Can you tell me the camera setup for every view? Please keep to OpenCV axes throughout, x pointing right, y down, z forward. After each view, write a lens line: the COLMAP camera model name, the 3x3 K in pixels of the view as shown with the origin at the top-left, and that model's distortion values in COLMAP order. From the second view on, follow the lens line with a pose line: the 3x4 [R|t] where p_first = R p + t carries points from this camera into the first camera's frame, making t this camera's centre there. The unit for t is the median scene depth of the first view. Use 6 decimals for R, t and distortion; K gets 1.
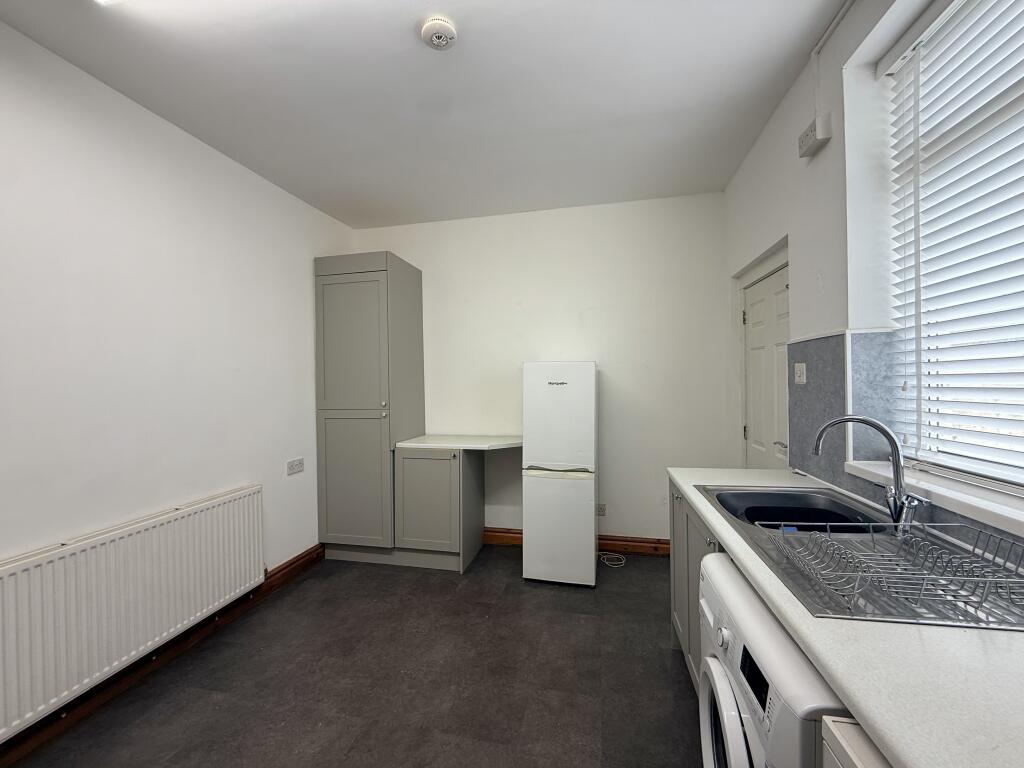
lens RADIAL K [[408.1, 0, 508.7], [0, 408.1, 383.6], [0, 0, 1]] dist [0.000316, 0.000149]
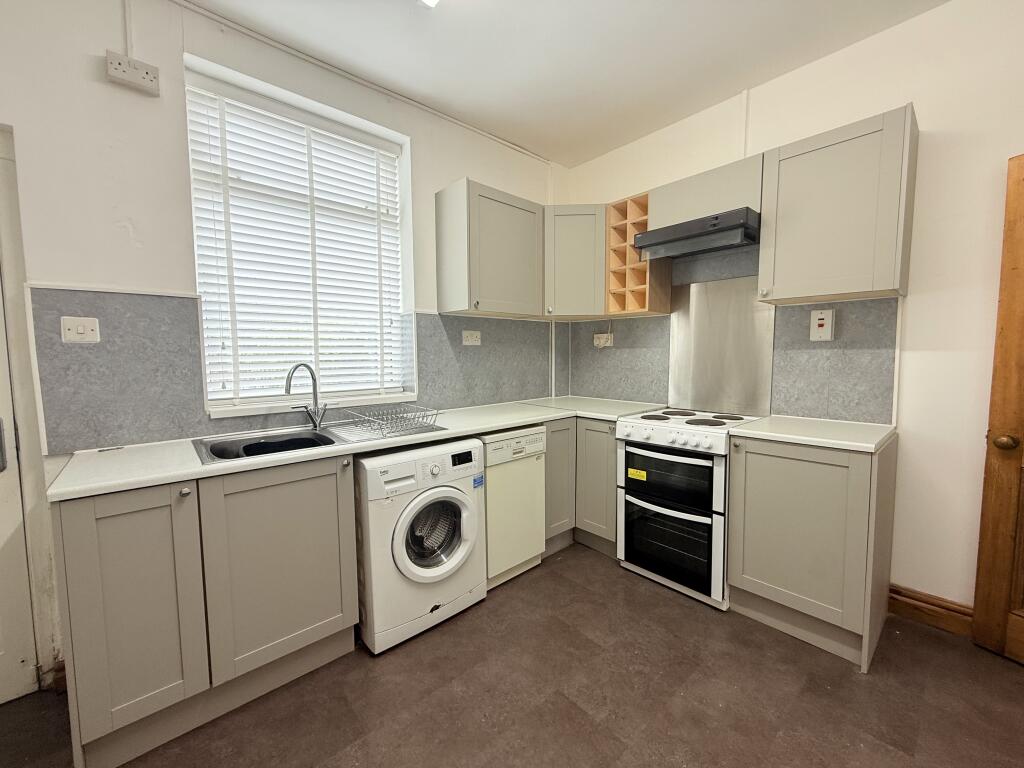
lens RADIAL K [[408.1, 0, 511.5], [0, 408.1, 384.3], [0, 0, 1]] dist [0.000316, 0.000149]
pose [[-0.807059, -0.020769, 0.590106, -0.324671], [0.025705, 0.997198, 0.070252, 0.034385], [-0.589912, 0.071866, -0.804263, 0.840681]]
